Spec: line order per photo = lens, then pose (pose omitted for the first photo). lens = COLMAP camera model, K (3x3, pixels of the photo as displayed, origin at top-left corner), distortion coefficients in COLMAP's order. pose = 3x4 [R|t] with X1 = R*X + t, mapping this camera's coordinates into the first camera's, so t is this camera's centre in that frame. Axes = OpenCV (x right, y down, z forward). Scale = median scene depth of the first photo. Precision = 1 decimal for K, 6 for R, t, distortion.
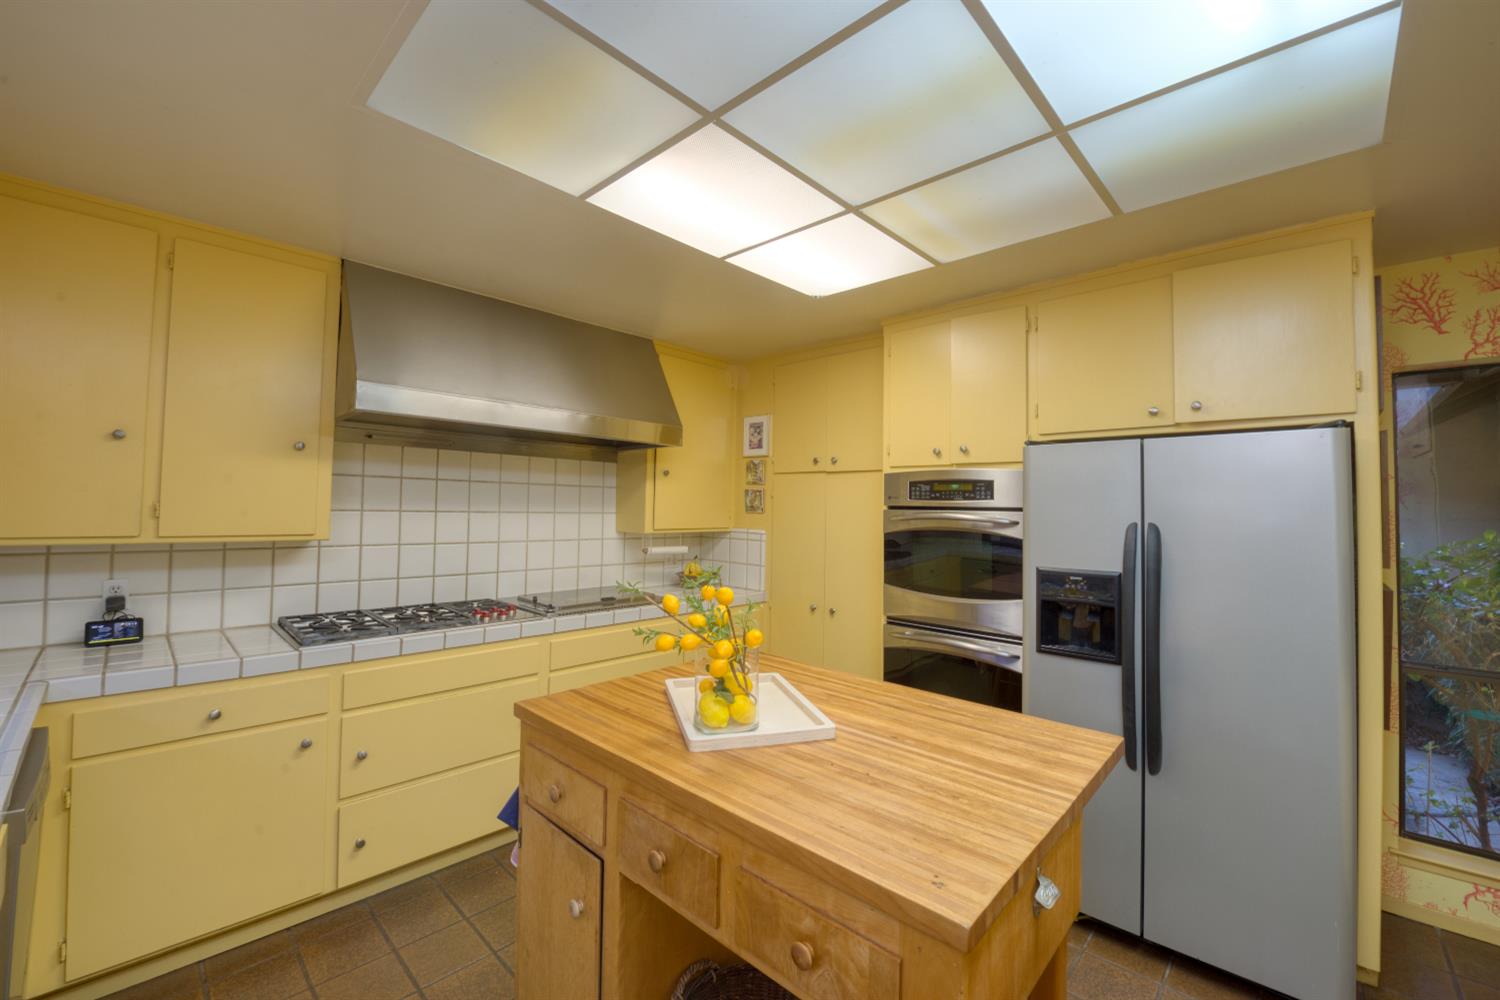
lens RADIAL K [[598.9, 0, 744.0], [0, 598.9, 491.8], [0, 0, 1]] dist [-0.019492, -0.000372]
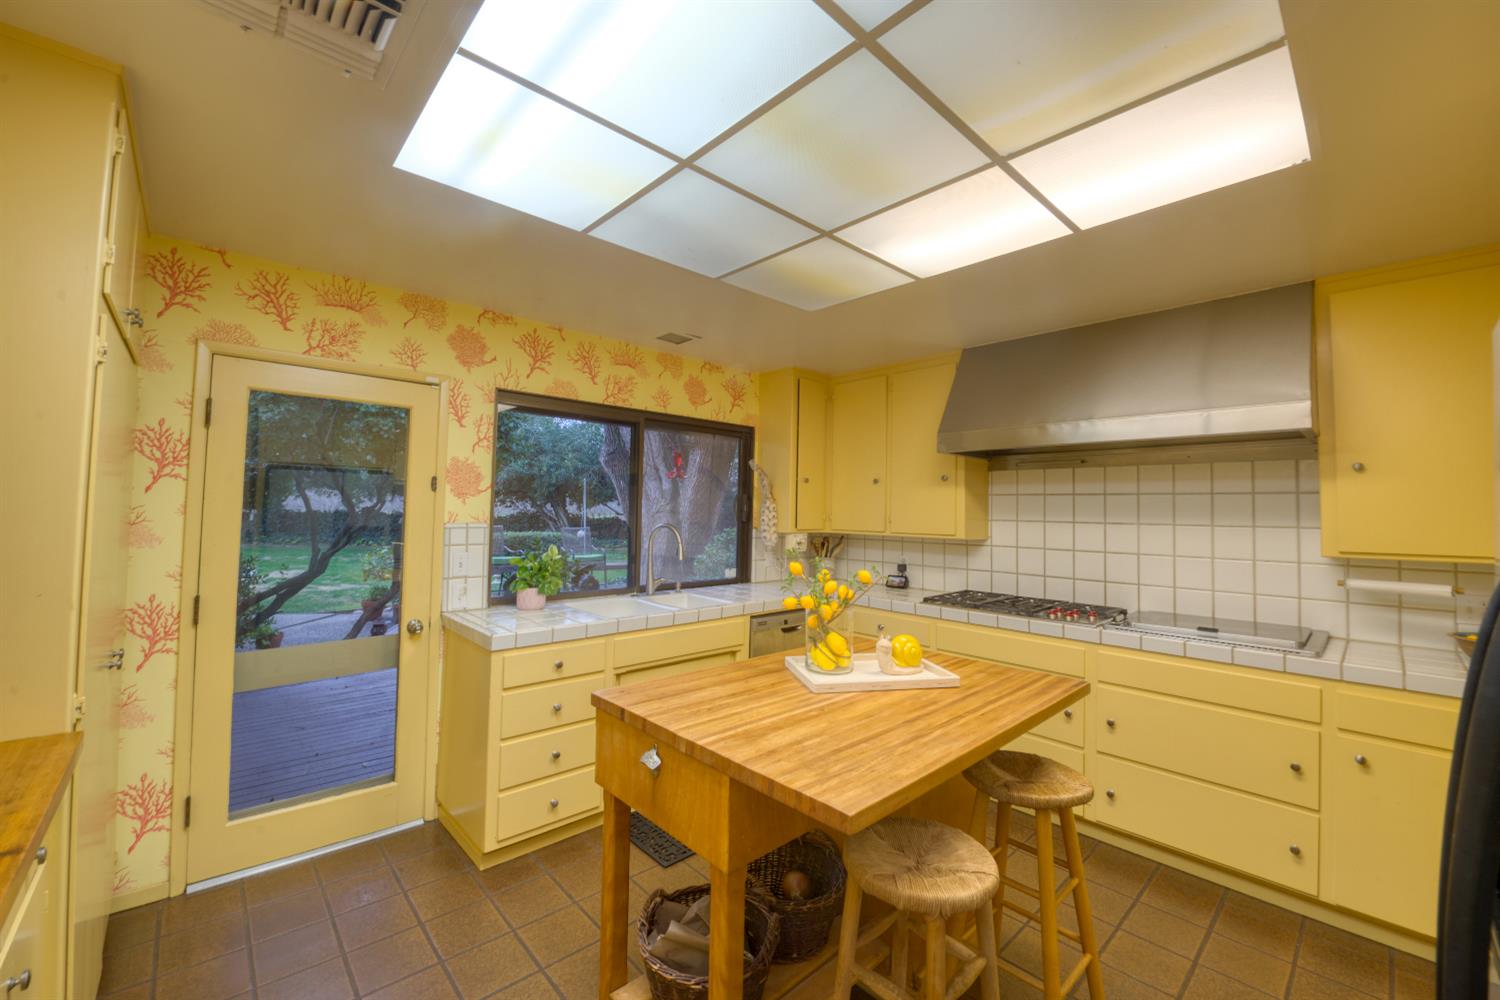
lens RADIAL K [[598.9, 0, 744.2], [0, 598.9, 493.3], [0, 0, 1]] dist [-0.019492, -0.000372]
pose [[-0.066524, -0.047641, -0.996647, 1.024366], [0.008425, 0.998797, -0.048306, 0.041302], [0.997749, -0.011610, -0.066042, 0.678182]]
